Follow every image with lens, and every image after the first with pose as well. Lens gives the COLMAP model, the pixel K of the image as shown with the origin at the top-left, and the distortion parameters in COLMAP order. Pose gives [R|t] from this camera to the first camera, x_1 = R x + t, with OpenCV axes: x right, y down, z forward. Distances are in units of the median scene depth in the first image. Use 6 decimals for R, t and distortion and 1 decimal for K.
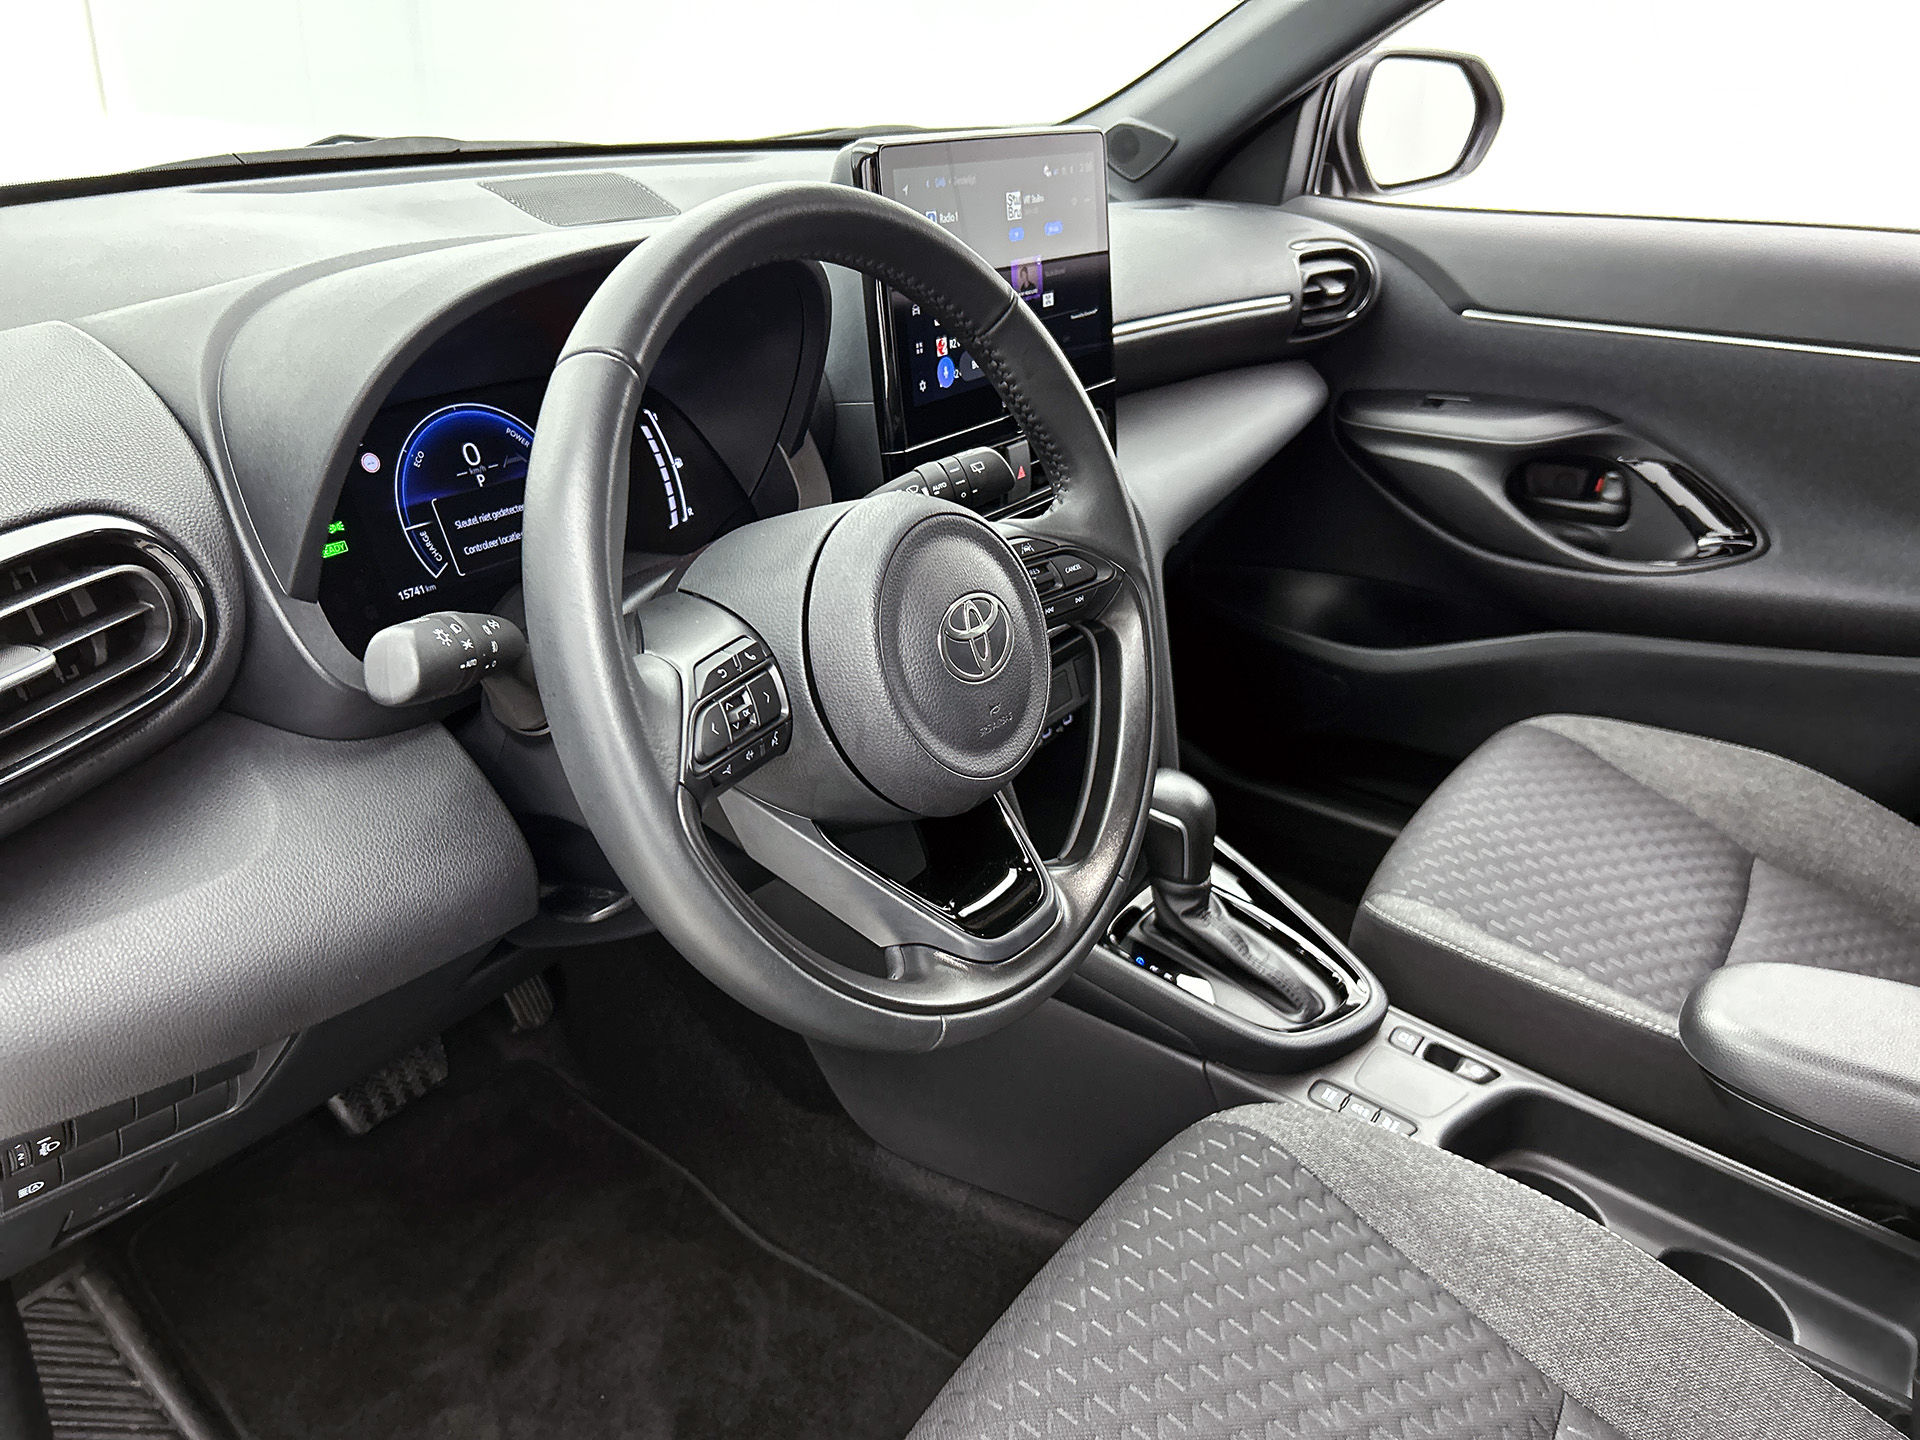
lens RADIAL K [[1475.2, 0, 952.2], [0, 1475.2, 712.5], [0, 0, 1]] dist [0.015152, -0.006605]
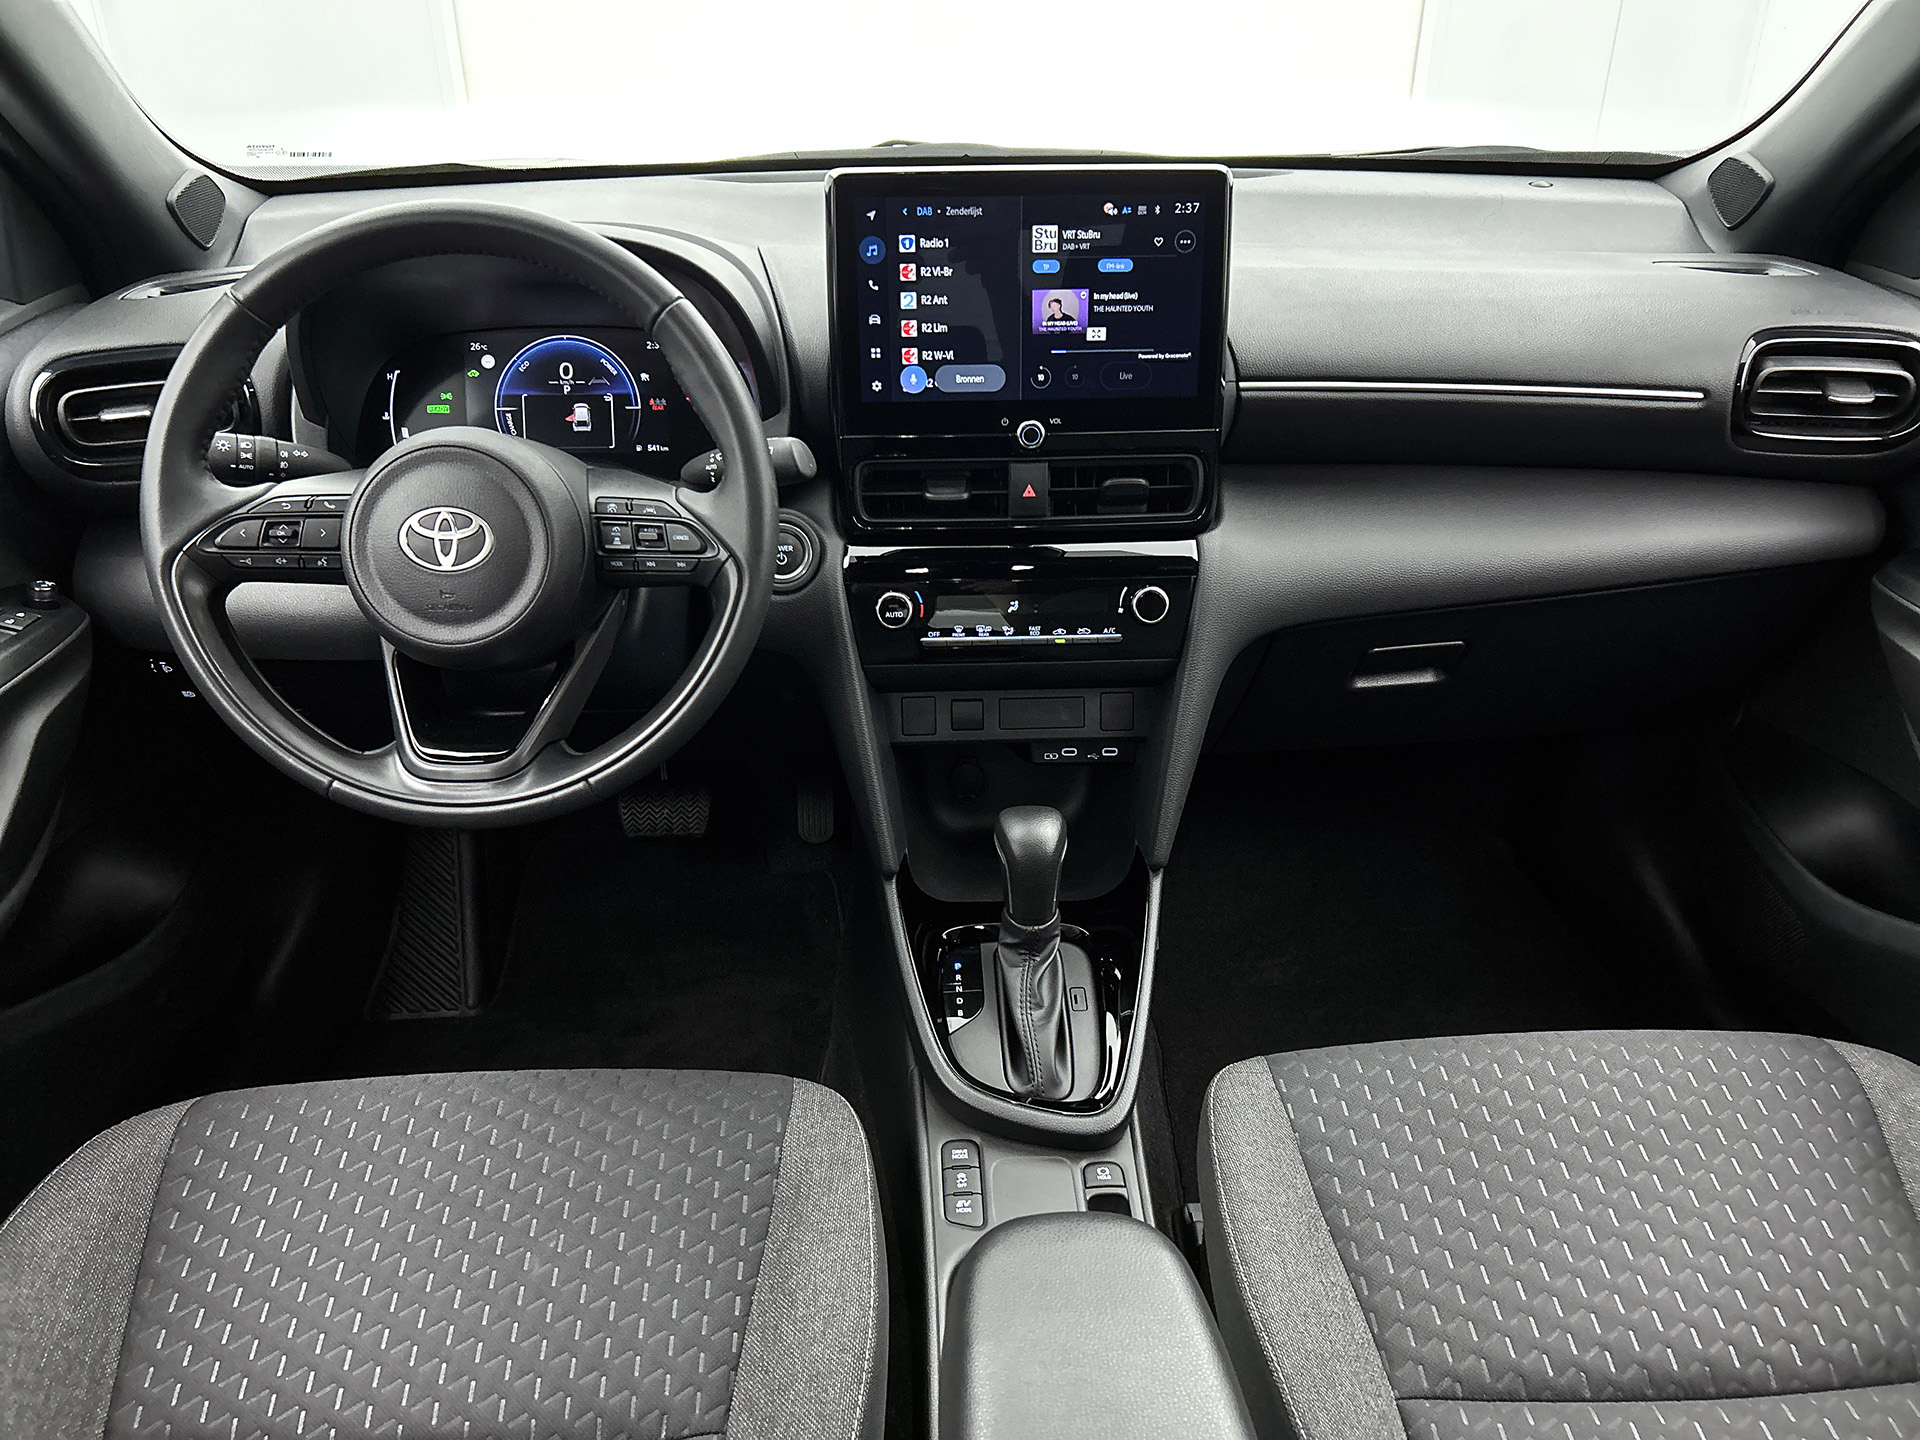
lens RADIAL K [[1475.2, 0, 965.9], [0, 1475.2, 713.9], [0, 0, 1]] dist [0.015152, -0.006605]
pose [[0.599725, 0.327531, -0.730105, 0.880583], [-0.315603, 0.935250, 0.160317, -0.177125], [0.735339, 0.134278, 0.664263, 0.305794]]
